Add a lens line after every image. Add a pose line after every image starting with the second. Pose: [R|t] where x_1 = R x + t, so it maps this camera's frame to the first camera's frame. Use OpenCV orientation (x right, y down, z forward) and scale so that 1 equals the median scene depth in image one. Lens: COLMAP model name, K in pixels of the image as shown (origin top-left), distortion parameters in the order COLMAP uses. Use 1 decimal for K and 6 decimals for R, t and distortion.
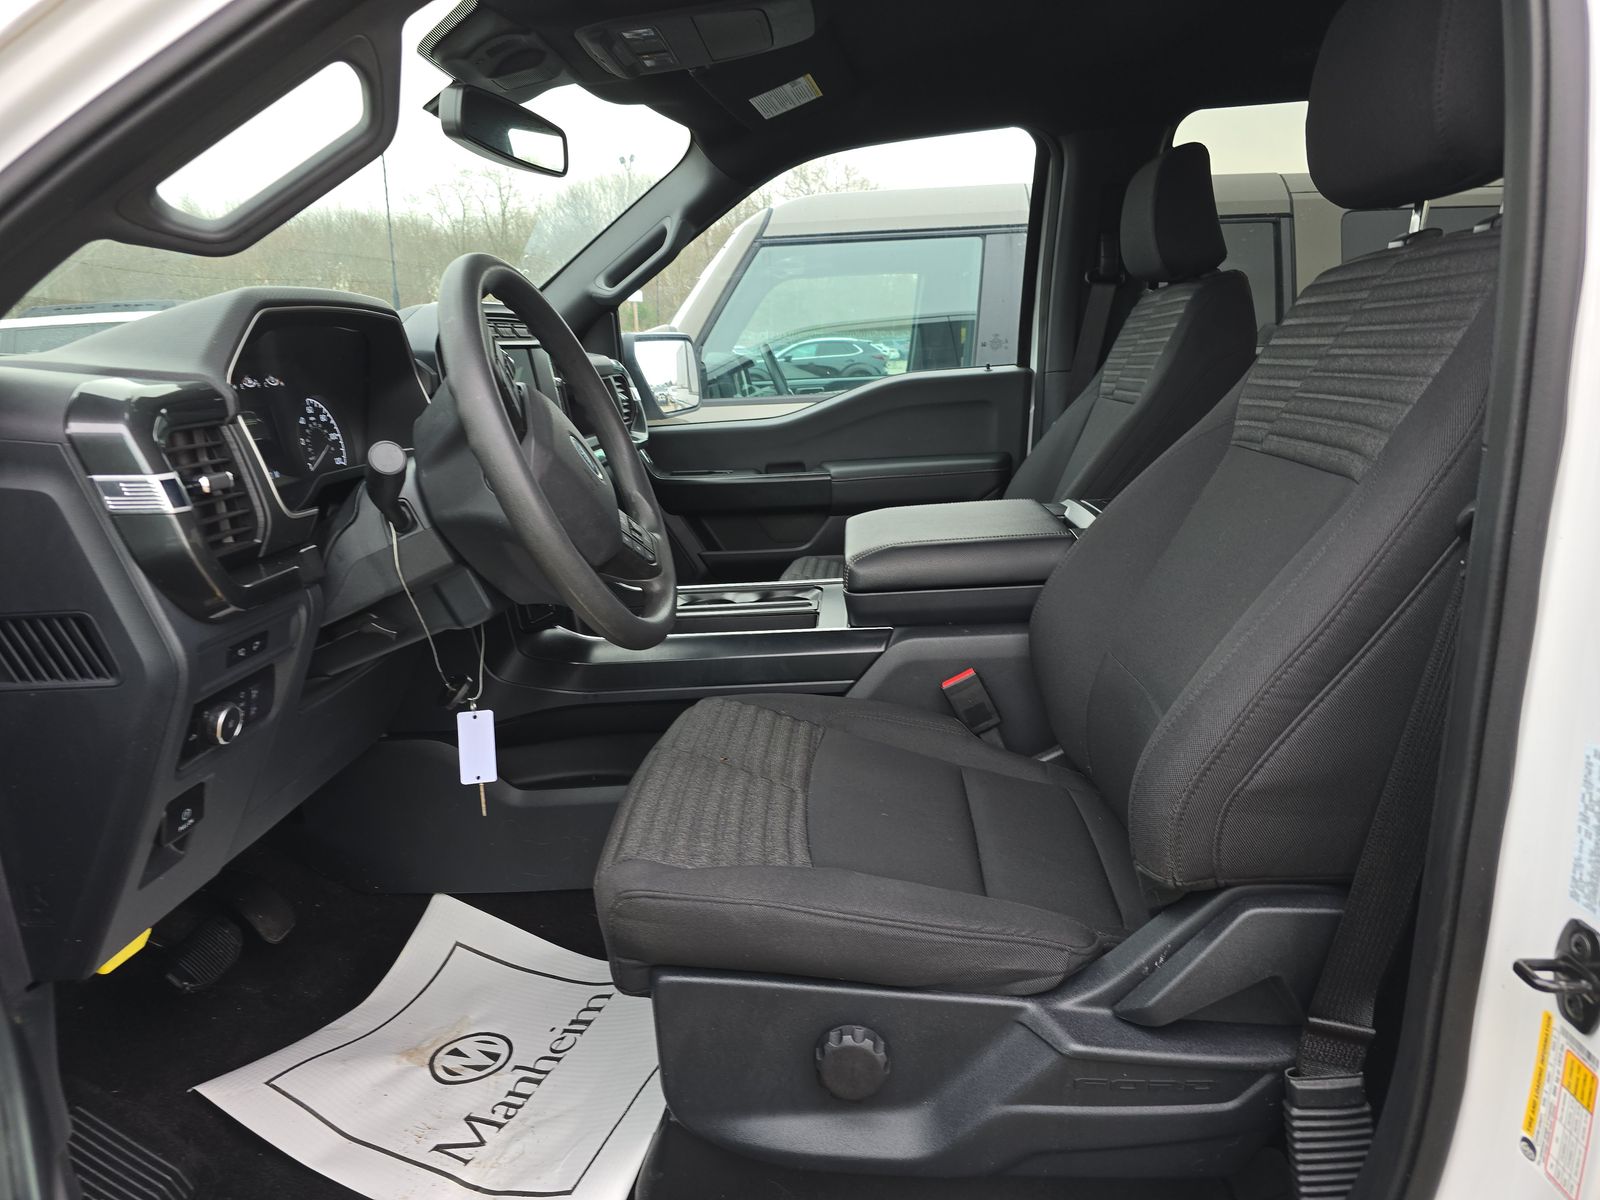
lens RADIAL K [[1071.0, 0, 800.0], [0, 1071.0, 600.0], [0, 0, 1]] dist [0.044436, -0.030982]
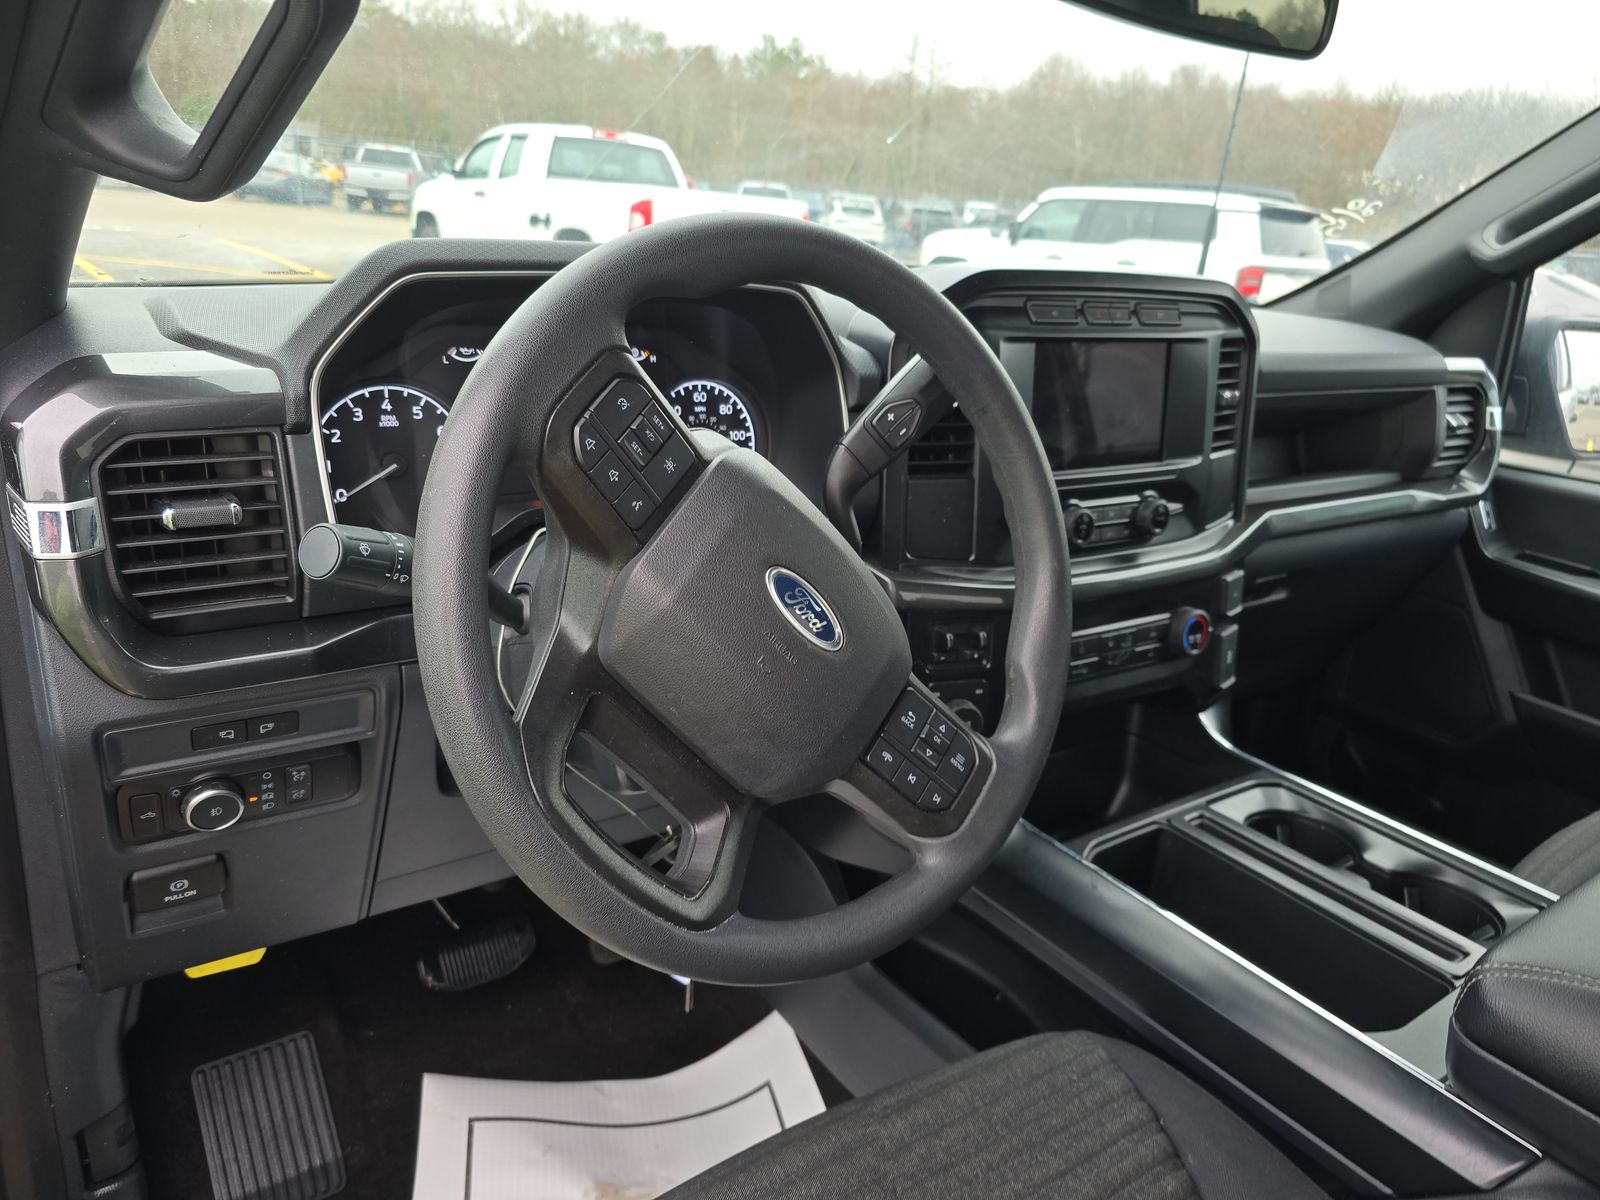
lens RADIAL K [[1071.0, 0, 800.0], [0, 1071.0, 600.0], [0, 0, 1]] dist [0.044436, -0.030982]
pose [[0.604887, 0.348580, -0.715964, 0.160733], [-0.280322, 0.934760, 0.218273, -0.221844], [0.745340, 0.068669, 0.663139, 0.563106]]
